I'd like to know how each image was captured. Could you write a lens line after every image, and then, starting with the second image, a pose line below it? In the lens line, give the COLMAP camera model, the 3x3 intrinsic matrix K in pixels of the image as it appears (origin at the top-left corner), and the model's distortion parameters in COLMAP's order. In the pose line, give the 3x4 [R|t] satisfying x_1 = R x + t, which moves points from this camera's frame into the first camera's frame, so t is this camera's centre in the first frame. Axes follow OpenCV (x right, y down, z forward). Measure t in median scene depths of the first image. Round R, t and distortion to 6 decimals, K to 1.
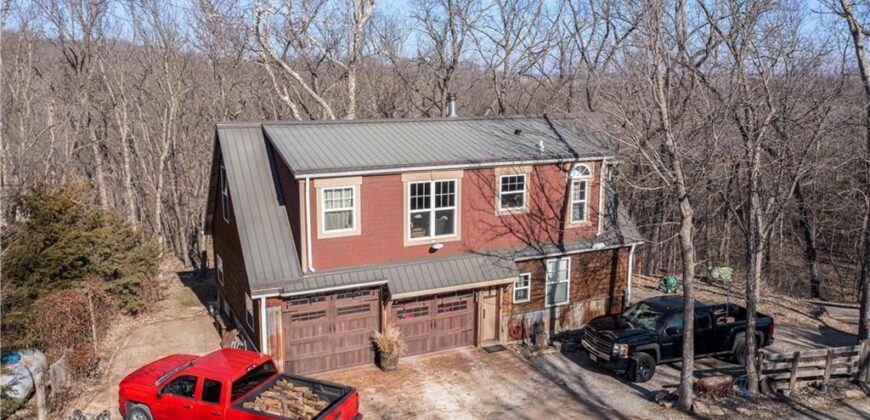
lens RADIAL K [[693.6, 0, 434.5], [0, 693.6, 208.6], [0, 0, 1]] dist [-0.018382, 0.012323]
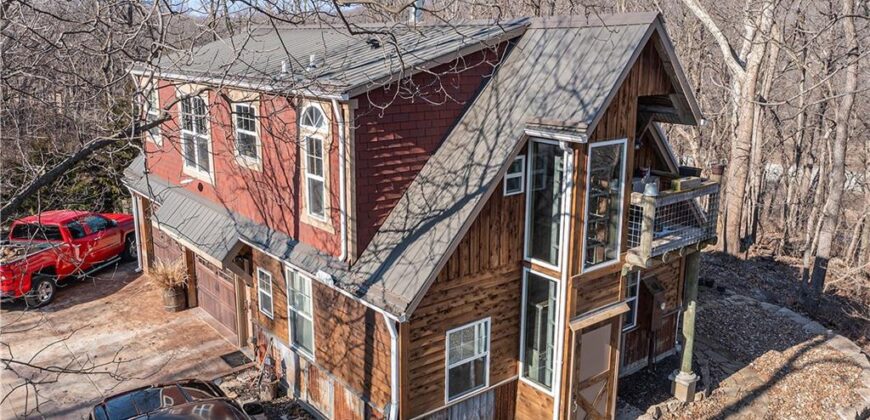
lens RADIAL K [[693.6, 0, 425.8], [0, 693.6, 212.3], [0, 0, 1]] dist [-0.018382, 0.012323]
pose [[0.213068, 0.230062, -0.949565, 0.787496], [-0.176820, 0.964913, 0.194105, -0.108287], [0.960904, 0.126545, 0.246271, 1.057069]]
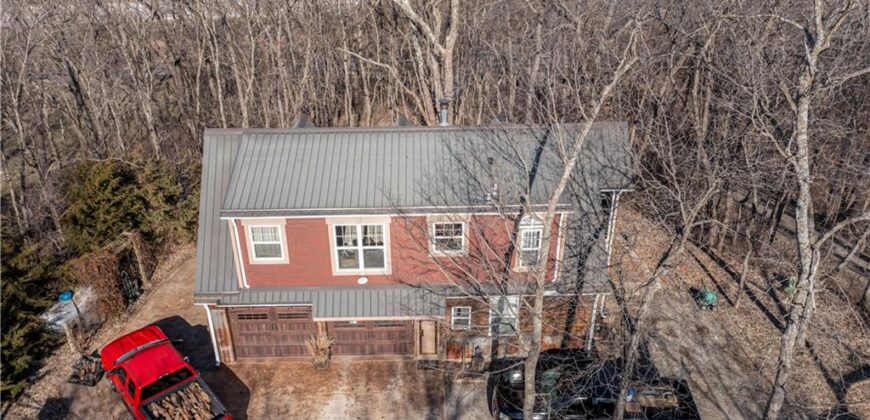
lens RADIAL K [[693.6, 0, 435.7], [0, 693.6, 212.2], [0, 0, 1]] dist [-0.018382, 0.012323]
pose [[0.910035, 0.198716, -0.363796, 0.472763], [-0.071594, 0.939767, 0.334235, -0.408358], [0.408301, -0.278120, 0.869448, 0.139952]]
